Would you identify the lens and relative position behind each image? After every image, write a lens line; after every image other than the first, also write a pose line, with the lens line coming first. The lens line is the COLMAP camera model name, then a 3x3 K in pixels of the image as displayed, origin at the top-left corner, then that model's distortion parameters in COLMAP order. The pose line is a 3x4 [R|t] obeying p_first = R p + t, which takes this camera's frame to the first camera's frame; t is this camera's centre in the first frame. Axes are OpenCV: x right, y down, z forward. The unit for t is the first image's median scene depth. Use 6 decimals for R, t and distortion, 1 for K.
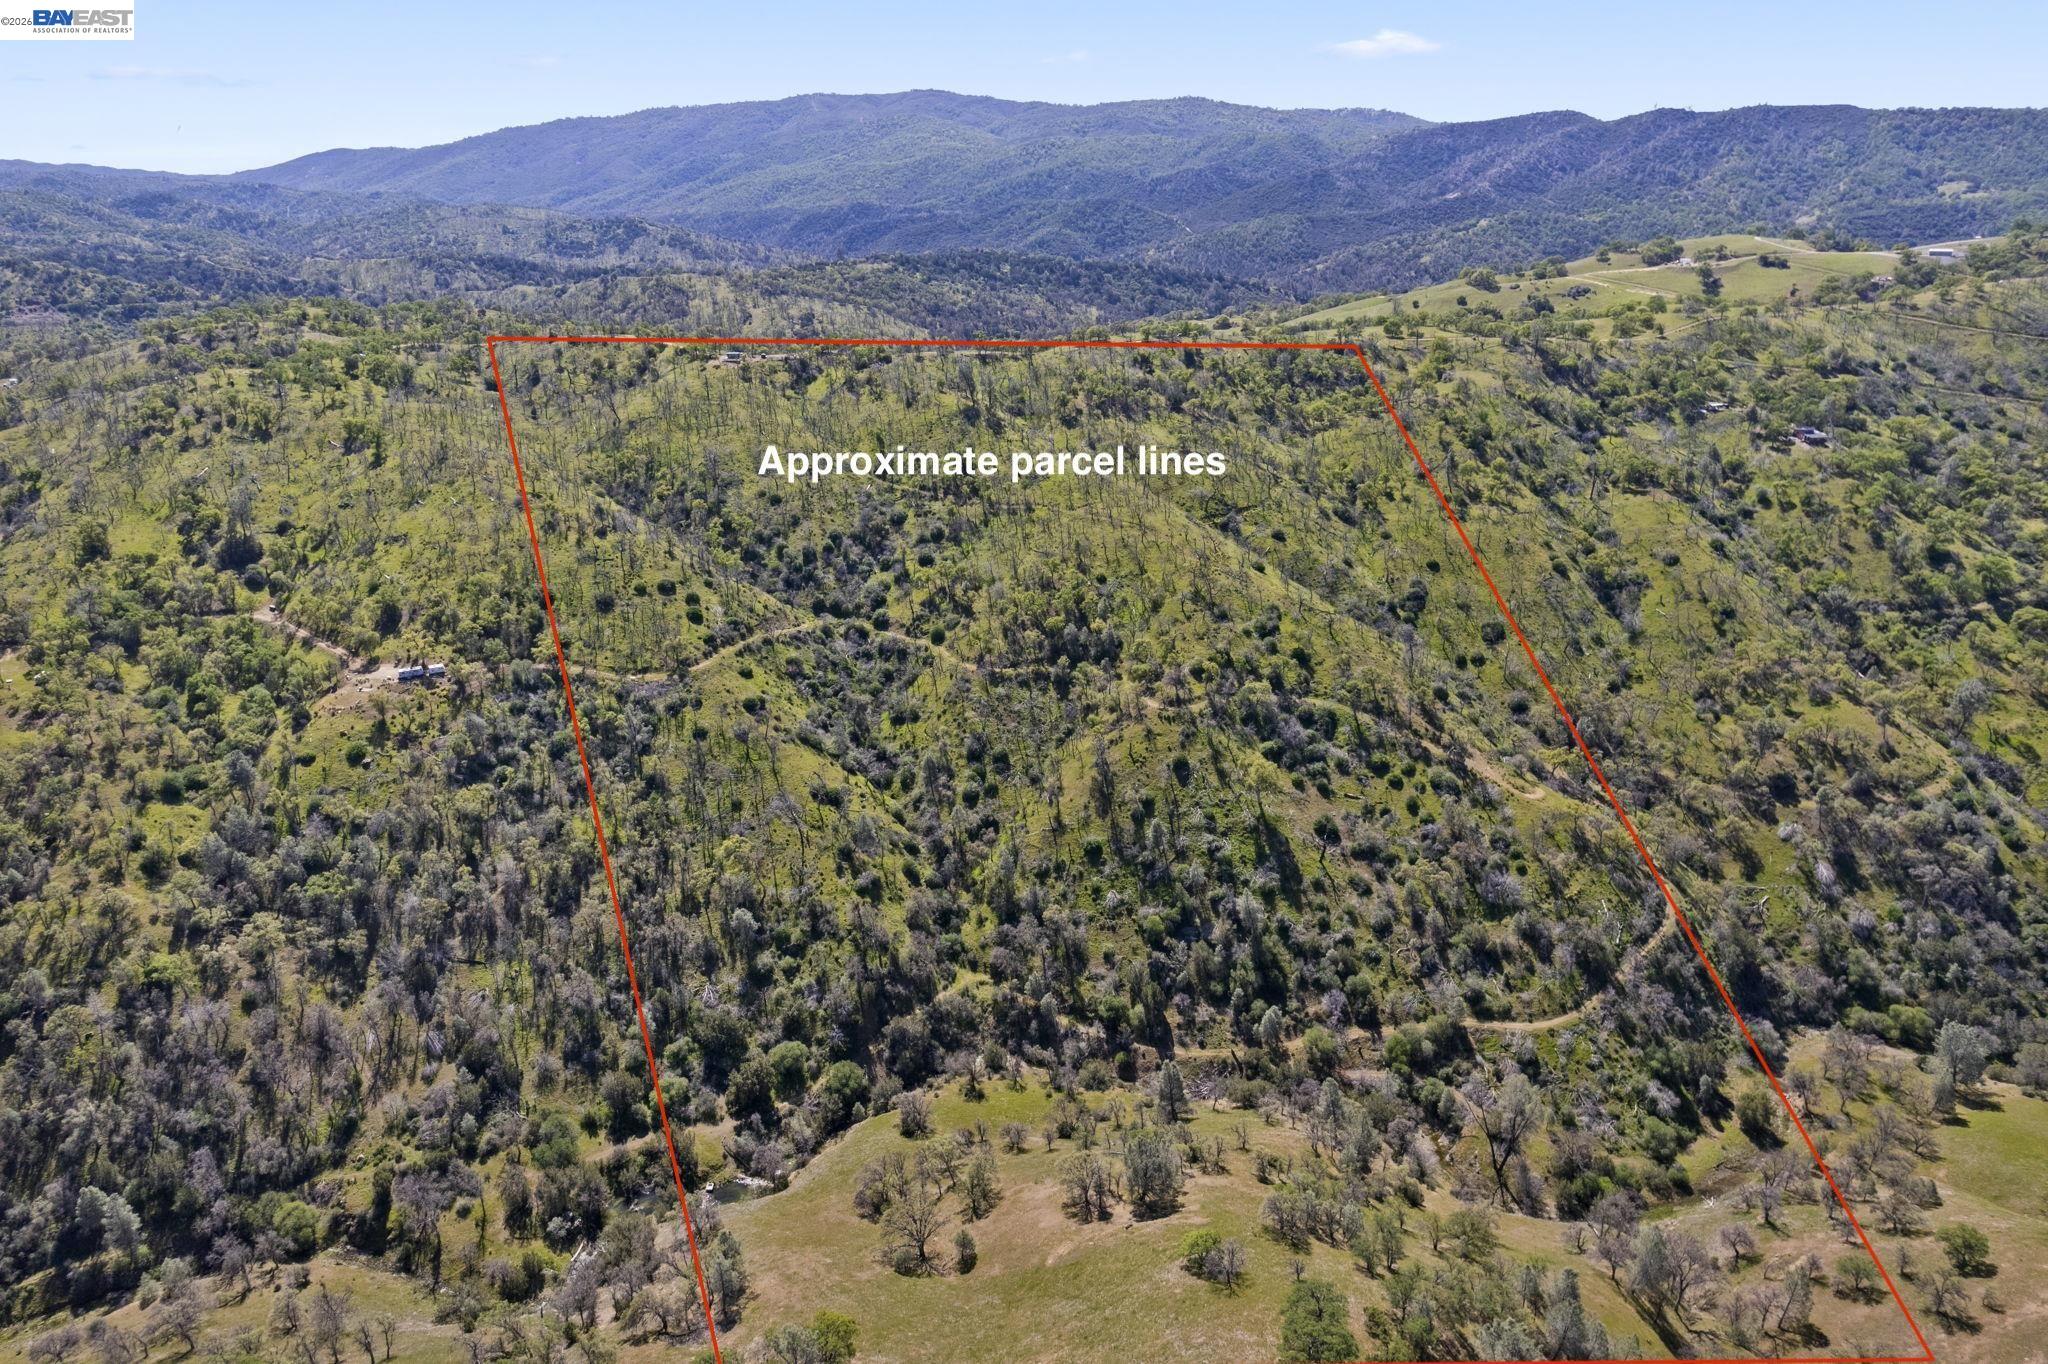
lens RADIAL K [[1316.2, 0, 1033.4], [0, 1316.2, 691.0], [0, 0, 1]] dist [-0.075160, 0.065559]
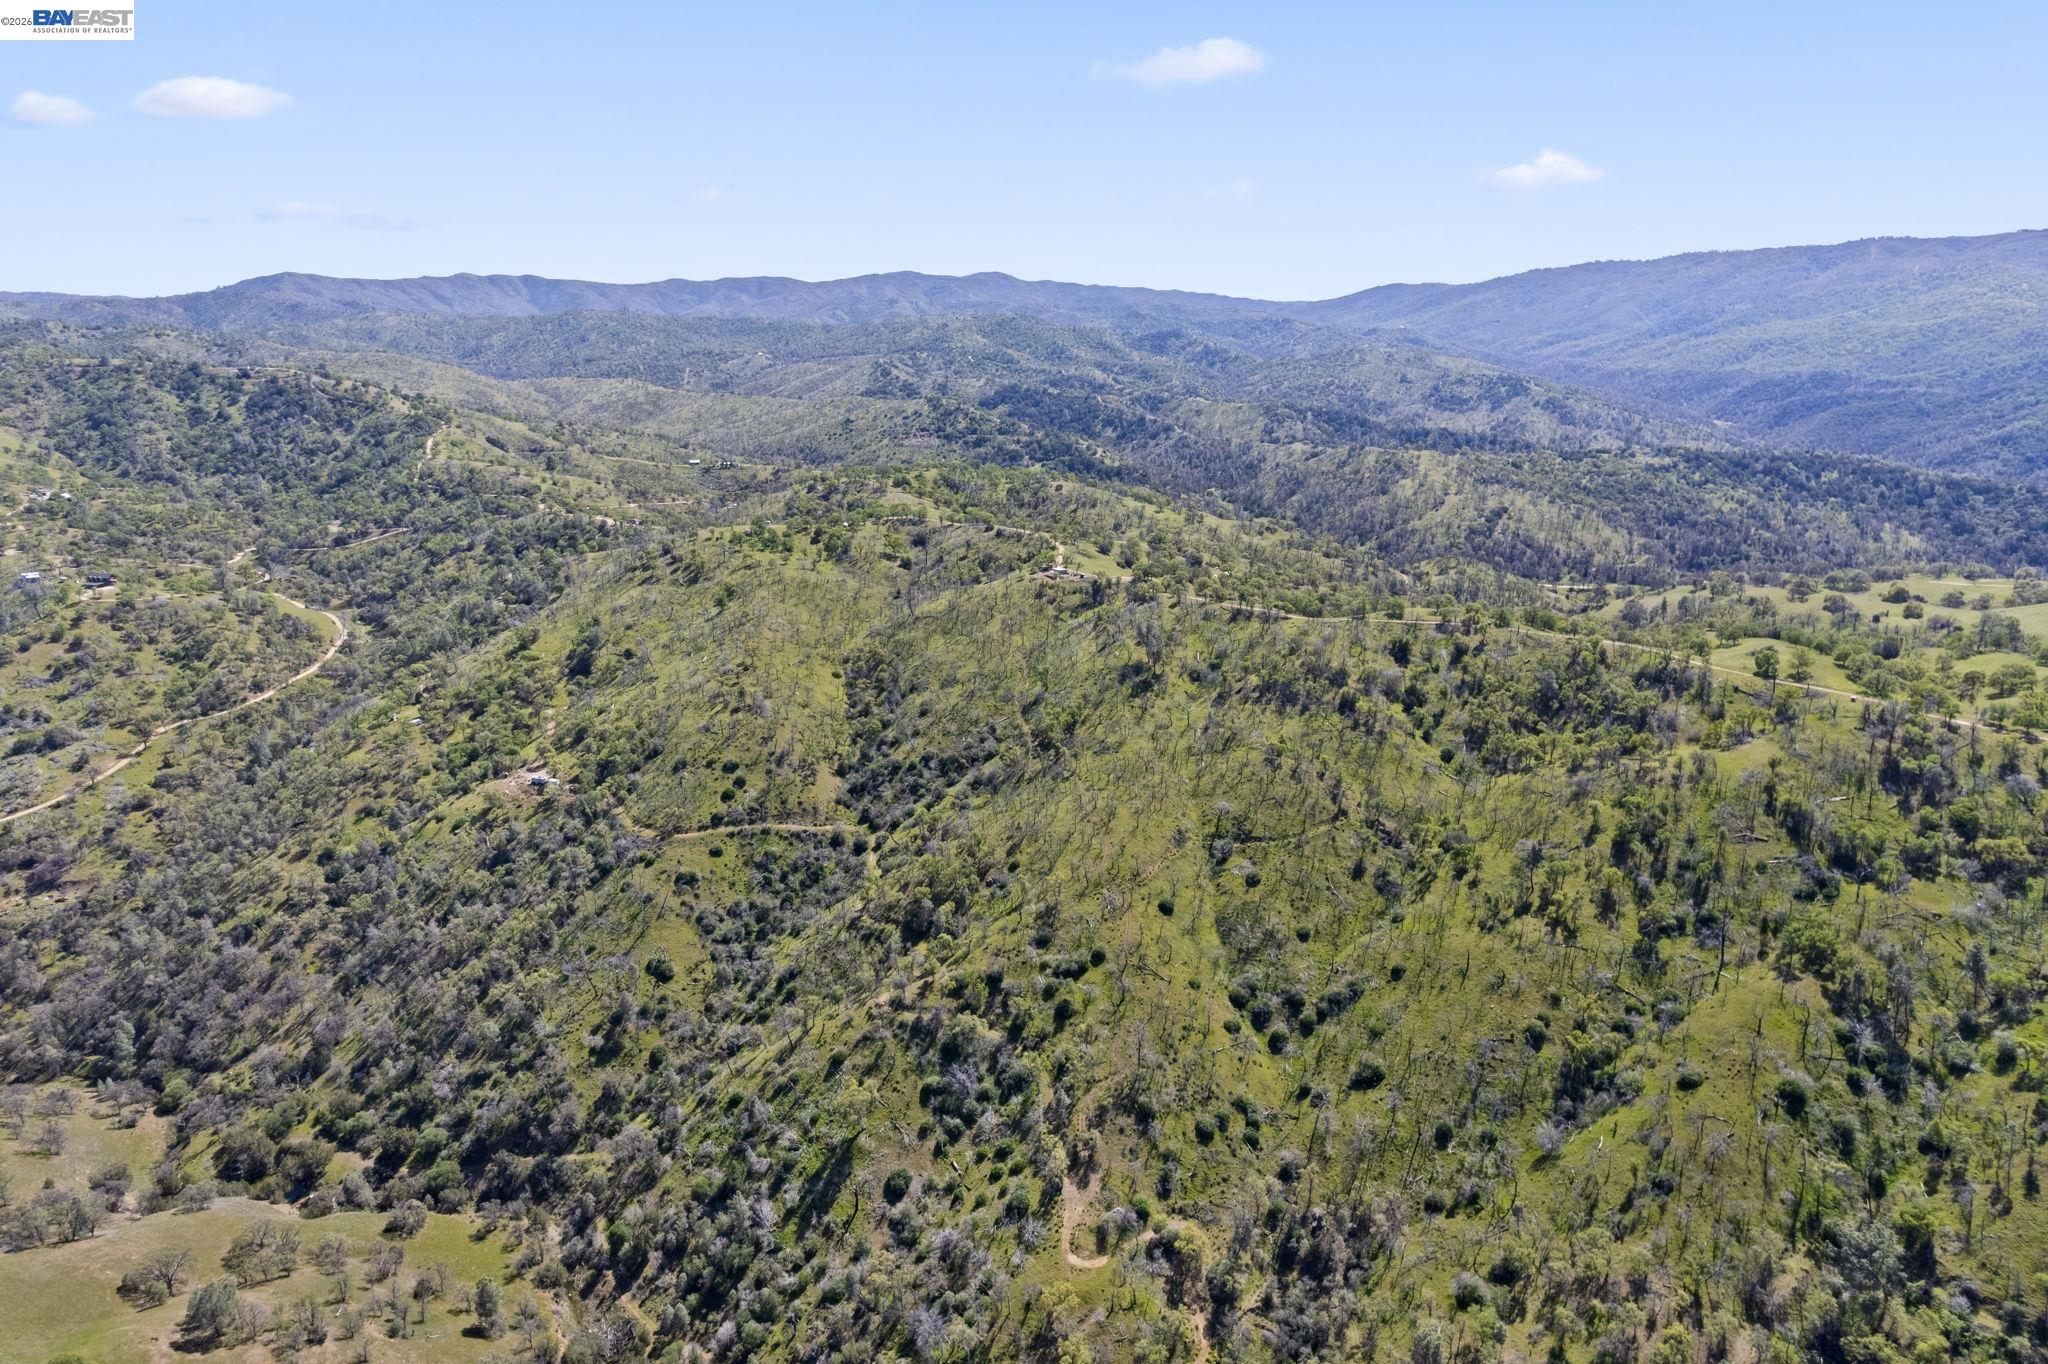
lens RADIAL K [[1316.2, 0, 1028.8], [0, 1316.2, 688.4], [0, 0, 1]] dist [-0.075160, 0.065559]
pose [[0.715580, 0.211322, -0.665799, 0.779186], [-0.269286, 0.962924, 0.016208, -0.262509], [0.644539, 0.167693, 0.745955, 0.260470]]
